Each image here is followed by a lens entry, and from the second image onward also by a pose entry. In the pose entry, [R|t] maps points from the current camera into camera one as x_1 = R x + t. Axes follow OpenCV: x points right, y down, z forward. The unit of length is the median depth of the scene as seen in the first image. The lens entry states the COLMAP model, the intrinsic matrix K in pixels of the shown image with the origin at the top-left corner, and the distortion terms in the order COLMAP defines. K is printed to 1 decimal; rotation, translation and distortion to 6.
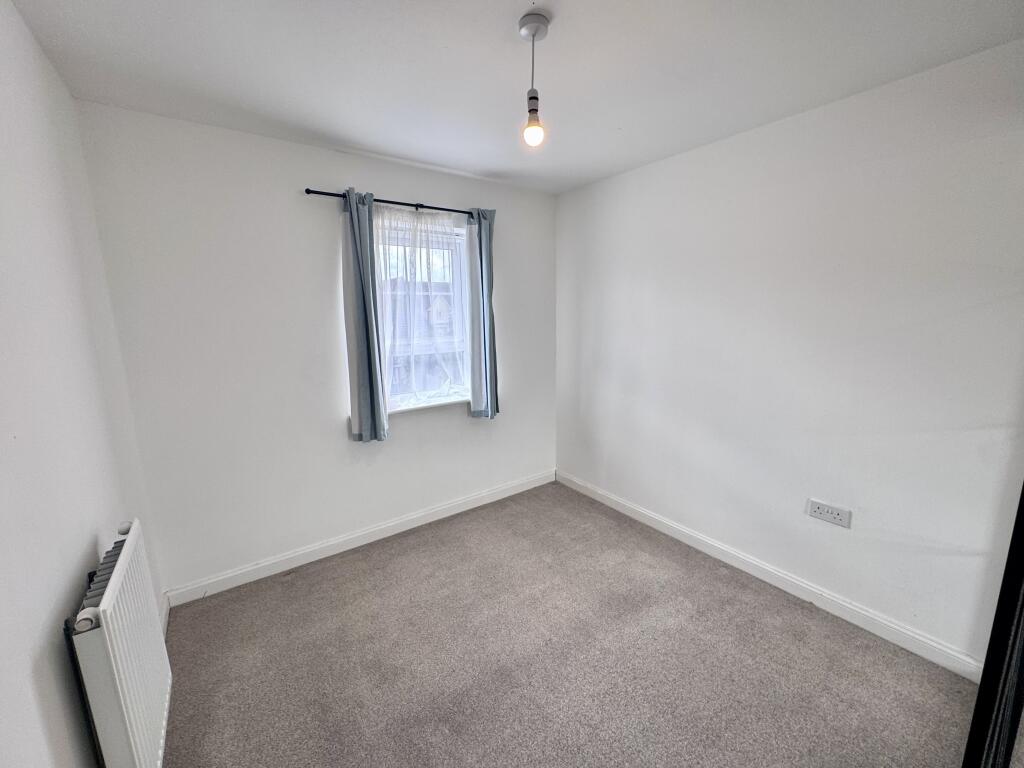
lens RADIAL K [[407.4, 0, 509.7], [0, 407.4, 385.0], [0, 0, 1]] dist [-0.002598, -0.000007]
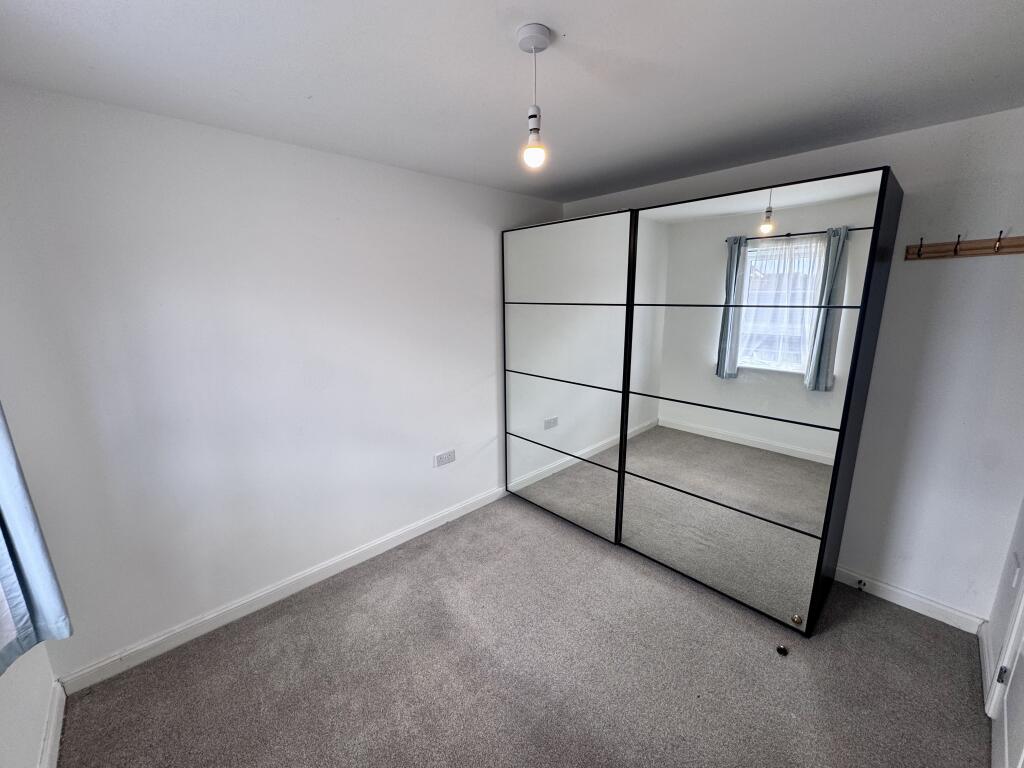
lens RADIAL K [[407.4, 0, 510.4], [0, 407.4, 384.0], [0, 0, 1]] dist [-0.002598, -0.000007]
pose [[-0.126756, -0.196835, 0.972208, -0.607230], [0.196033, 0.955813, 0.219074, -0.212085], [-0.972370, 0.218354, -0.082569, 0.794092]]
